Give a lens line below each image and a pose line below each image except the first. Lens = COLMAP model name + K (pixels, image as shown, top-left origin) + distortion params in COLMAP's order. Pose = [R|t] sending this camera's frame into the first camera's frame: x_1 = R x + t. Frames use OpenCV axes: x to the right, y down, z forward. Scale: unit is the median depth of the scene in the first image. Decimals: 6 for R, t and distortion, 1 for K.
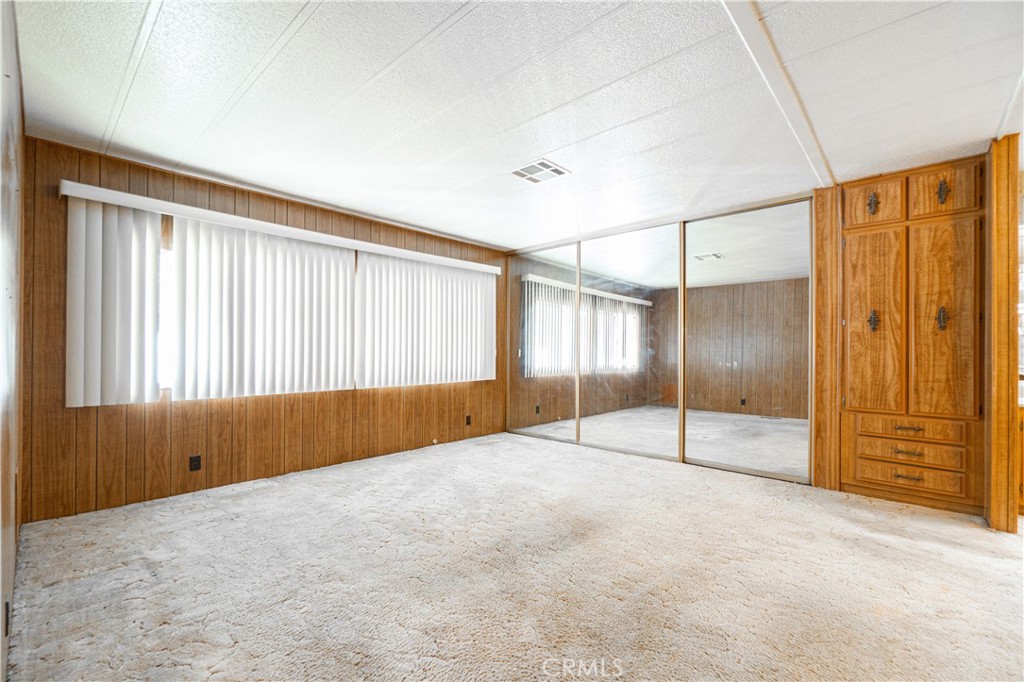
lens RADIAL K [[442.4, 0, 483.8], [0, 442.4, 348.1], [0, 0, 1]] dist [-0.003909, -0.000211]
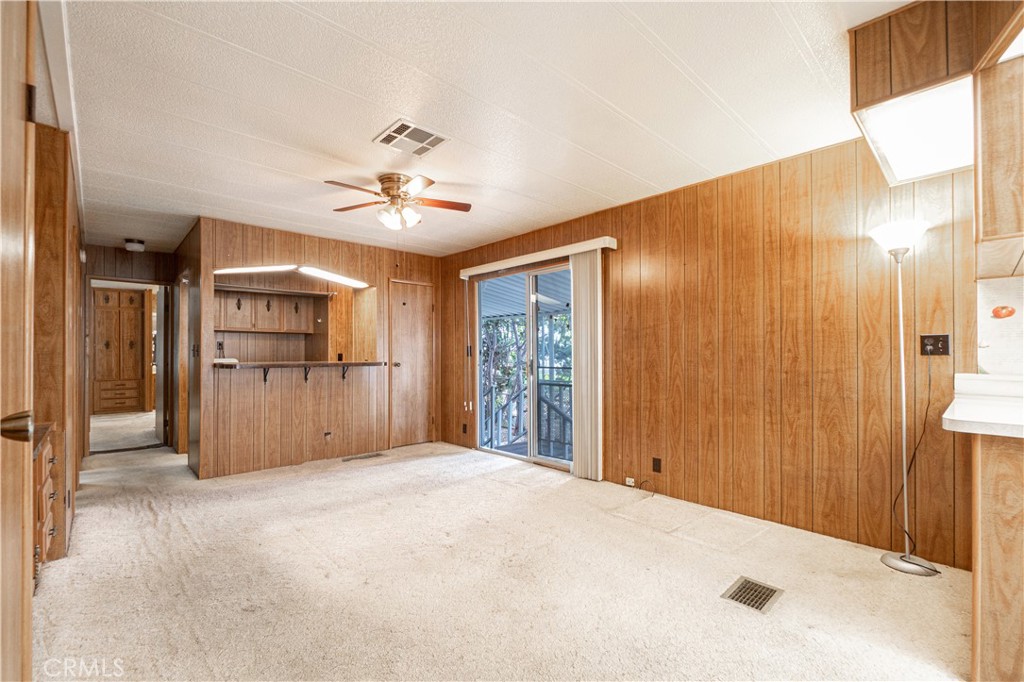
lens RADIAL K [[442.4, 0, 498.0], [0, 442.4, 352.8], [0, 0, 1]] dist [-0.003909, -0.000211]
pose [[0.063717, 0.001960, 0.997966, -1.582872], [0.008643, 0.999959, -0.002516, 0.011303], [-0.997931, 0.008786, 0.063698, -1.480550]]
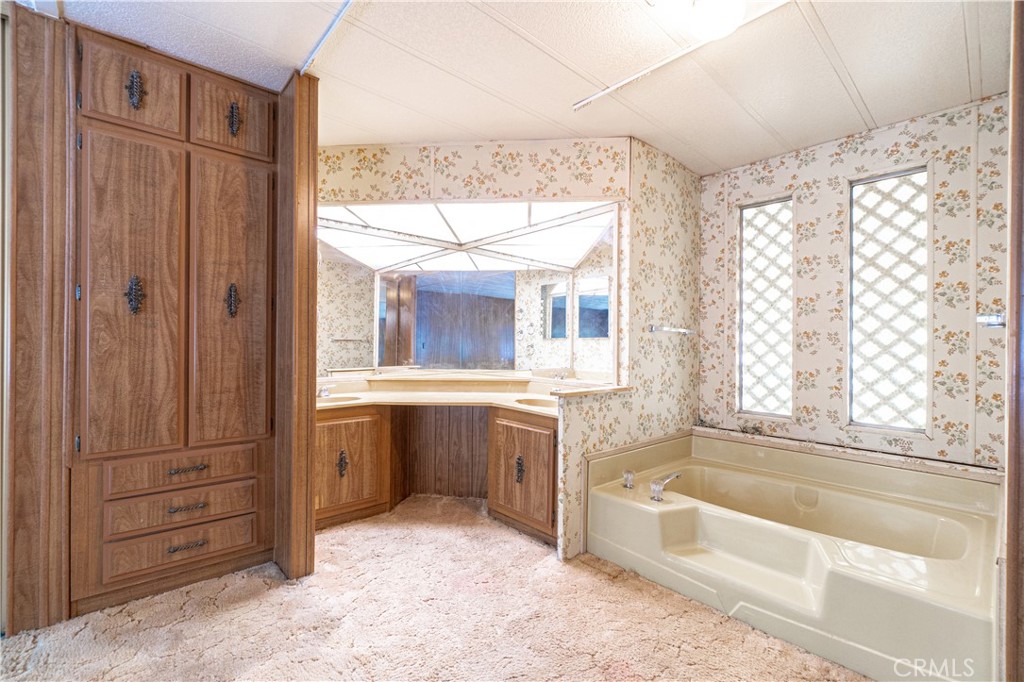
lens RADIAL K [[442.4, 0, 512.5], [0, 442.4, 345.2], [0, 0, 1]] dist [-0.003909, -0.000211]
pose [[0.063721, -0.001842, 0.997966, 0.356048], [-0.005364, 0.999983, 0.002188, -0.000753], [-0.997953, -0.005493, 0.063710, 0.490715]]
